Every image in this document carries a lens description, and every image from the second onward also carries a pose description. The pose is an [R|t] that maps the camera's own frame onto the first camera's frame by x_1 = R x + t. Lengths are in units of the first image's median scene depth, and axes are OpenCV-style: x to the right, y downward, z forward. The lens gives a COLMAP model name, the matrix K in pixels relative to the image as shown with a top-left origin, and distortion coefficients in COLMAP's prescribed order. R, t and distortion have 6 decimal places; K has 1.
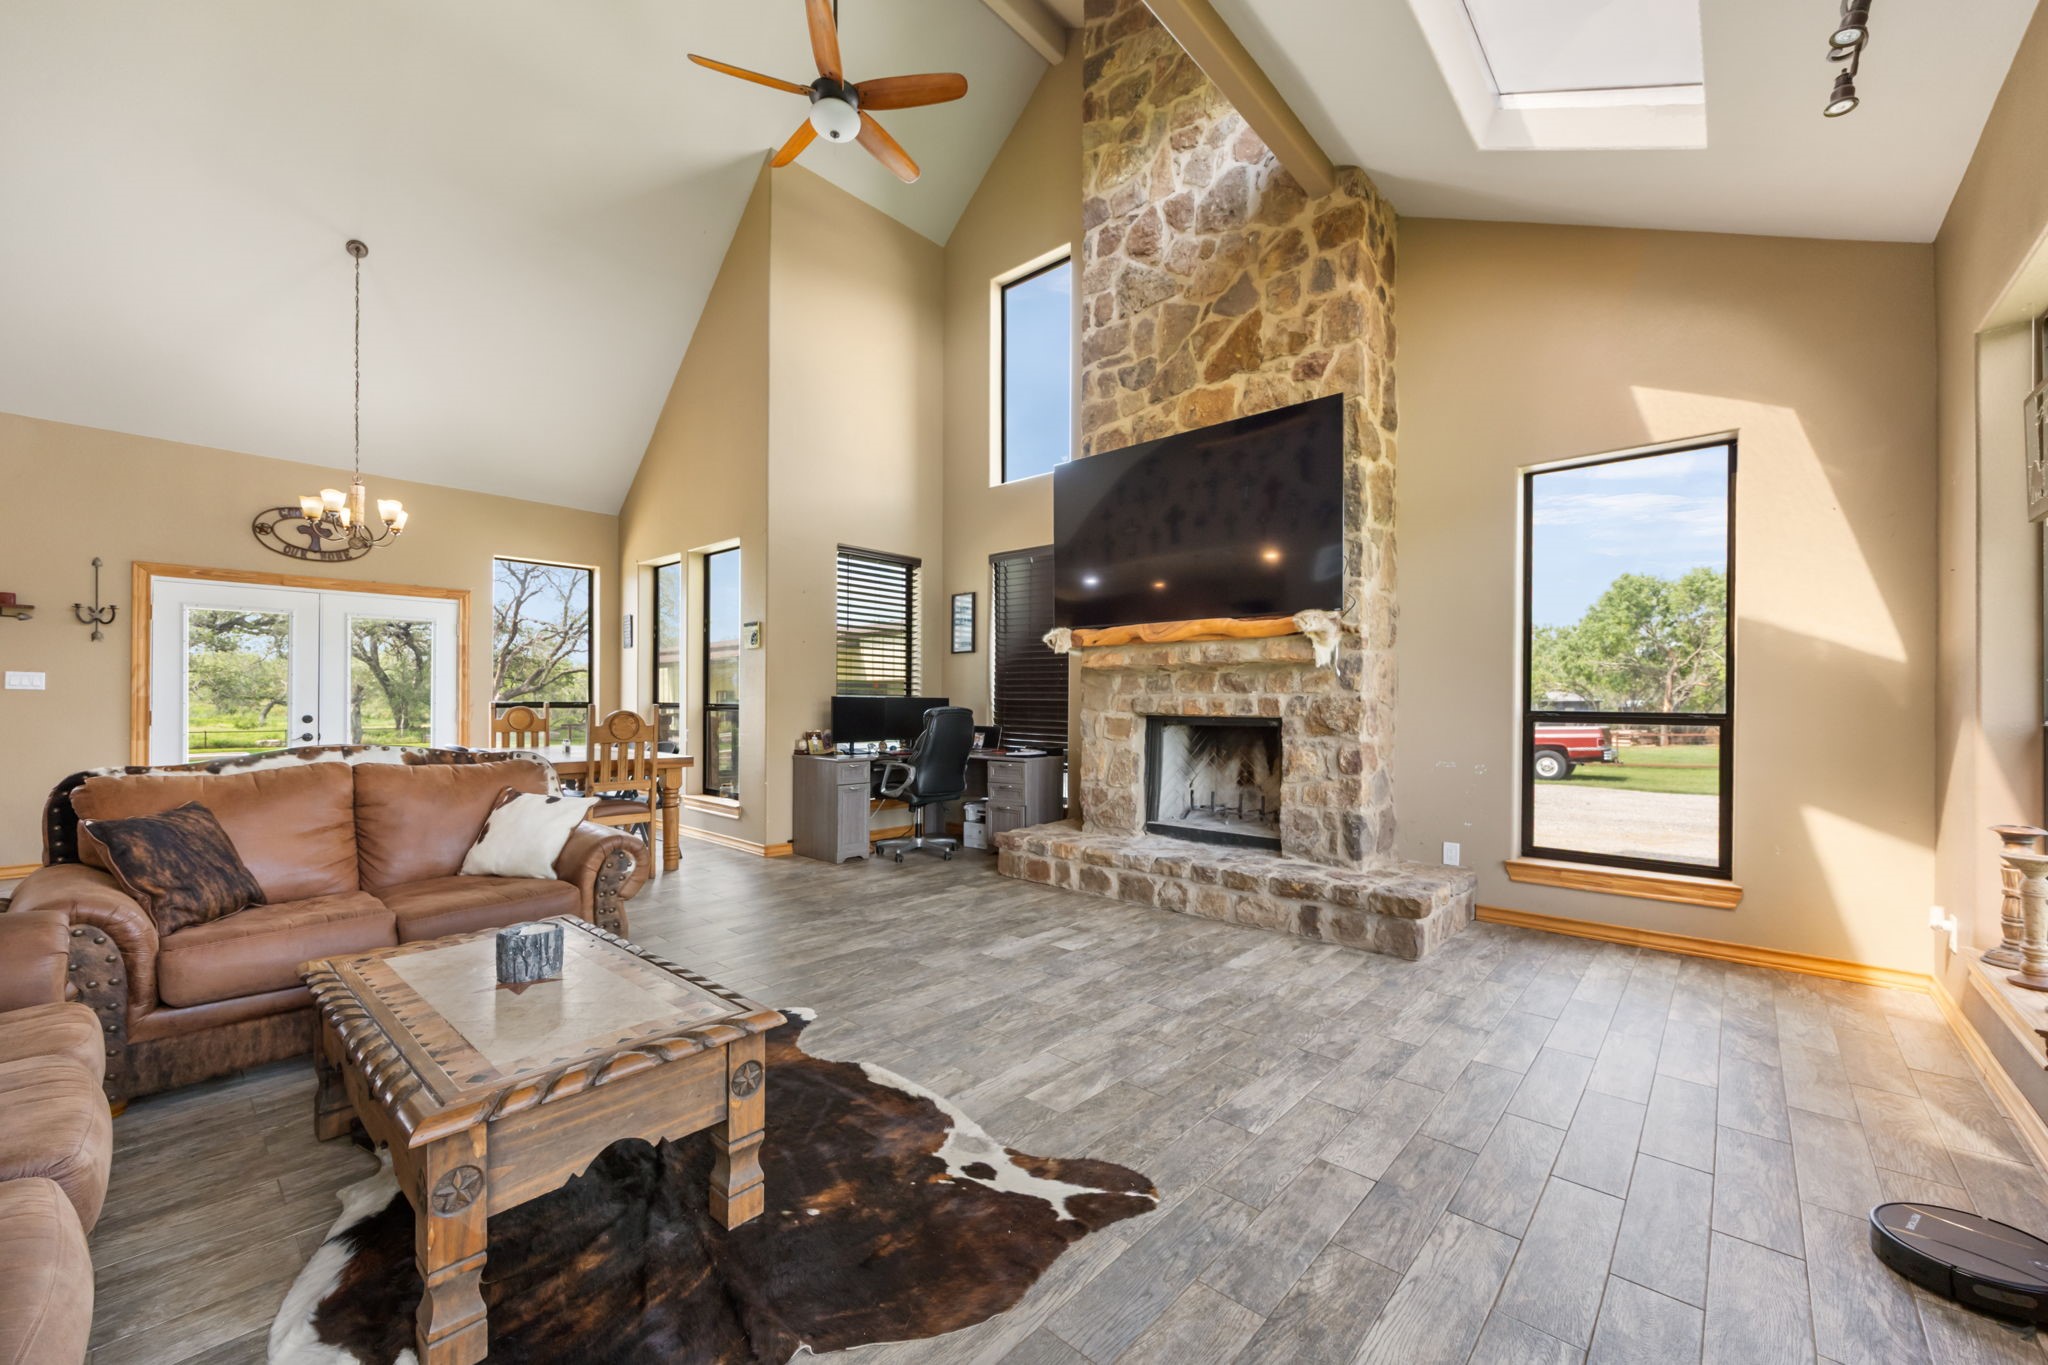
lens RADIAL K [[794.1, 0, 1030.1], [0, 794.1, 694.5], [0, 0, 1]] dist [0.001108, 0.000127]
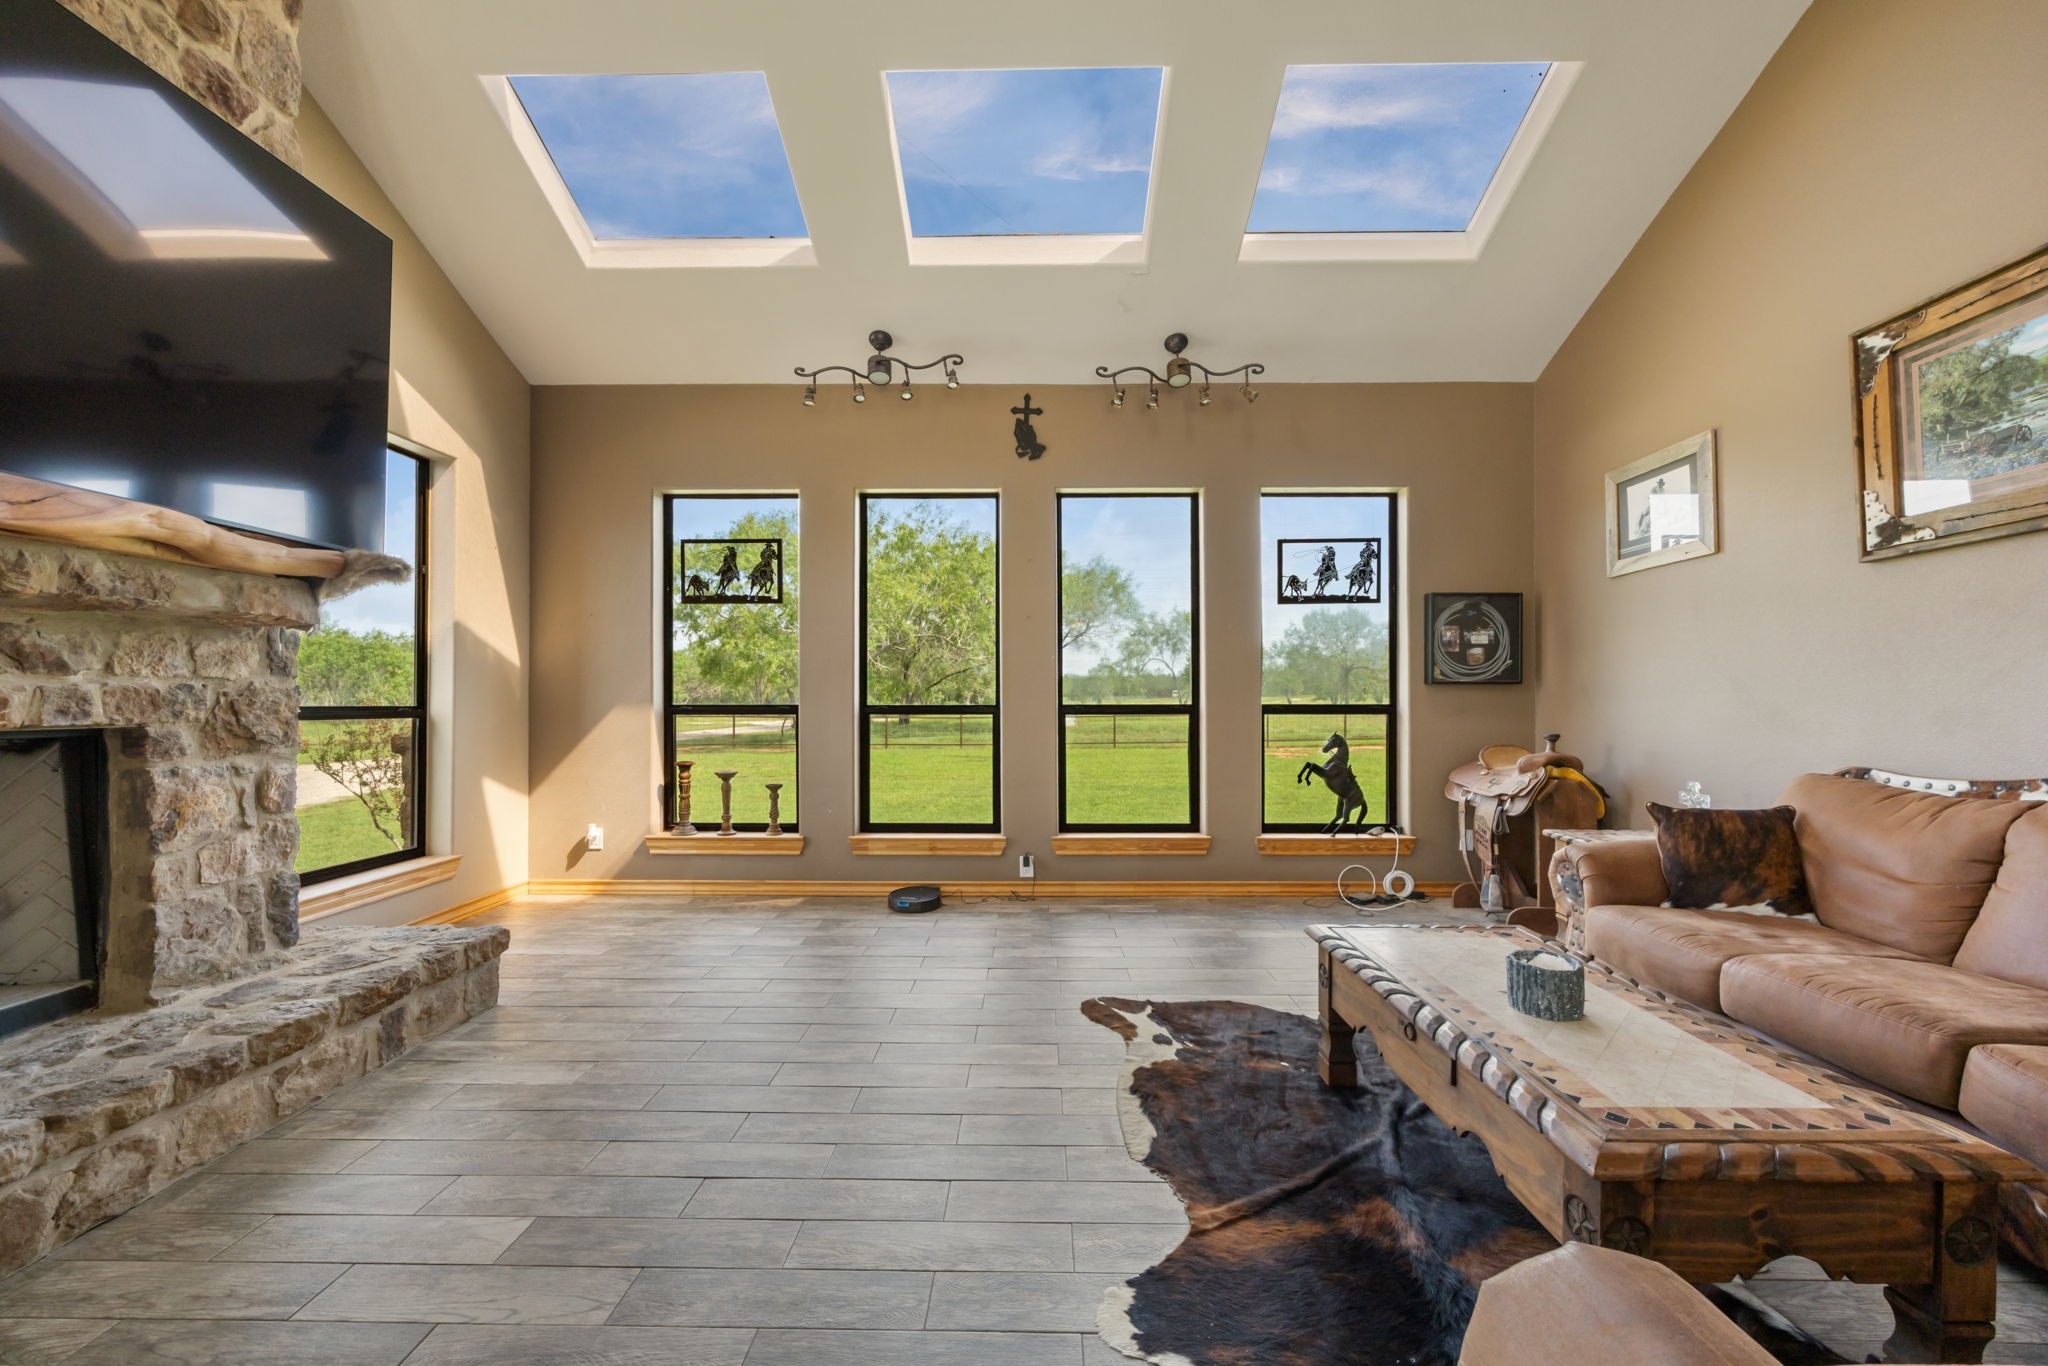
lens RADIAL K [[794.1, 0, 1032.2], [0, 794.1, 686.7], [0, 0, 1]] dist [0.001108, 0.000127]
pose [[-0.650640, 0.006895, 0.759355, -0.467090], [-0.009440, 0.999808, -0.017167, 0.008553], [-0.759327, -0.018338, -0.650450, 1.006558]]
